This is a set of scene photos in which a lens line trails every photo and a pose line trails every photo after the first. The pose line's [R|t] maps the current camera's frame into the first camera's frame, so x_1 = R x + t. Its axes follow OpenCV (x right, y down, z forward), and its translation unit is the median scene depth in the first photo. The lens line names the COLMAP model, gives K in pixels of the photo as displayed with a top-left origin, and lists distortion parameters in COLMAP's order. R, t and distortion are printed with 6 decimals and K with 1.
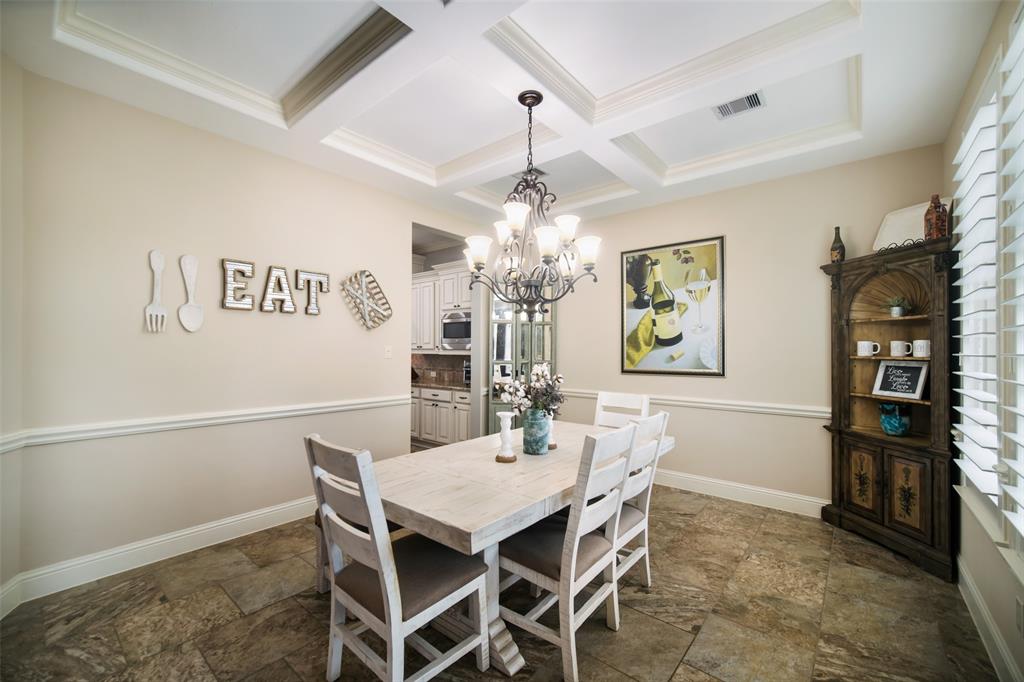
lens RADIAL K [[425.7, 0, 518.1], [0, 425.7, 342.9], [0, 0, 1]] dist [0.010956, -0.000410]
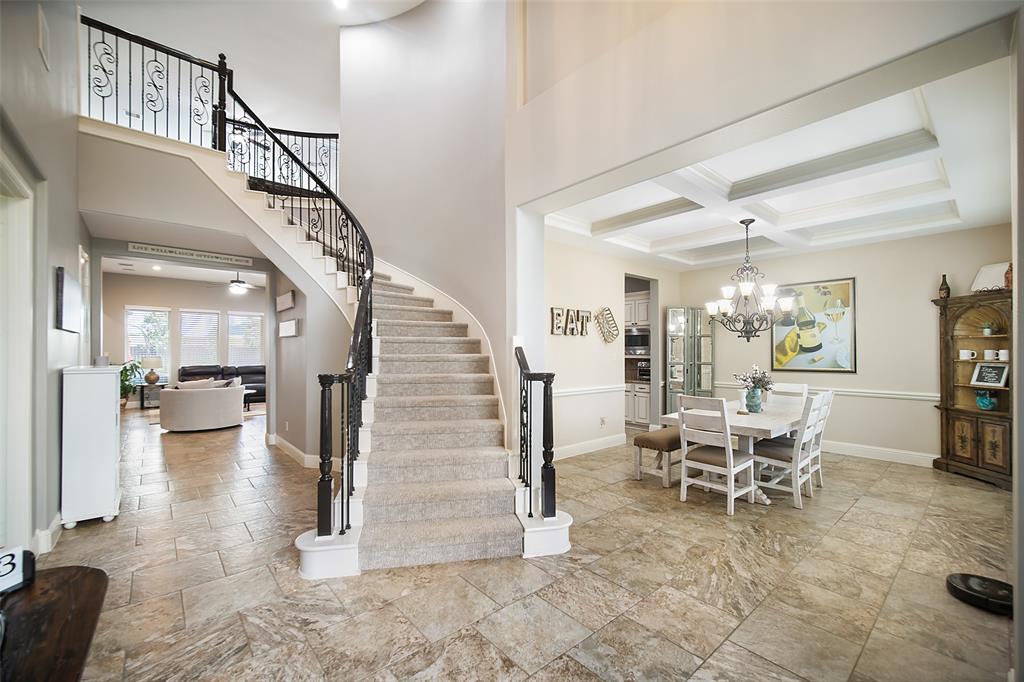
lens RADIAL K [[425.7, 0, 508.3], [0, 425.7, 345.3], [0, 0, 1]] dist [0.010956, -0.000410]
pose [[0.985188, -0.008045, -0.171289, -0.533956], [0.008904, 0.999951, 0.004246, -0.041074], [0.171247, -0.005708, 0.985212, -0.792562]]
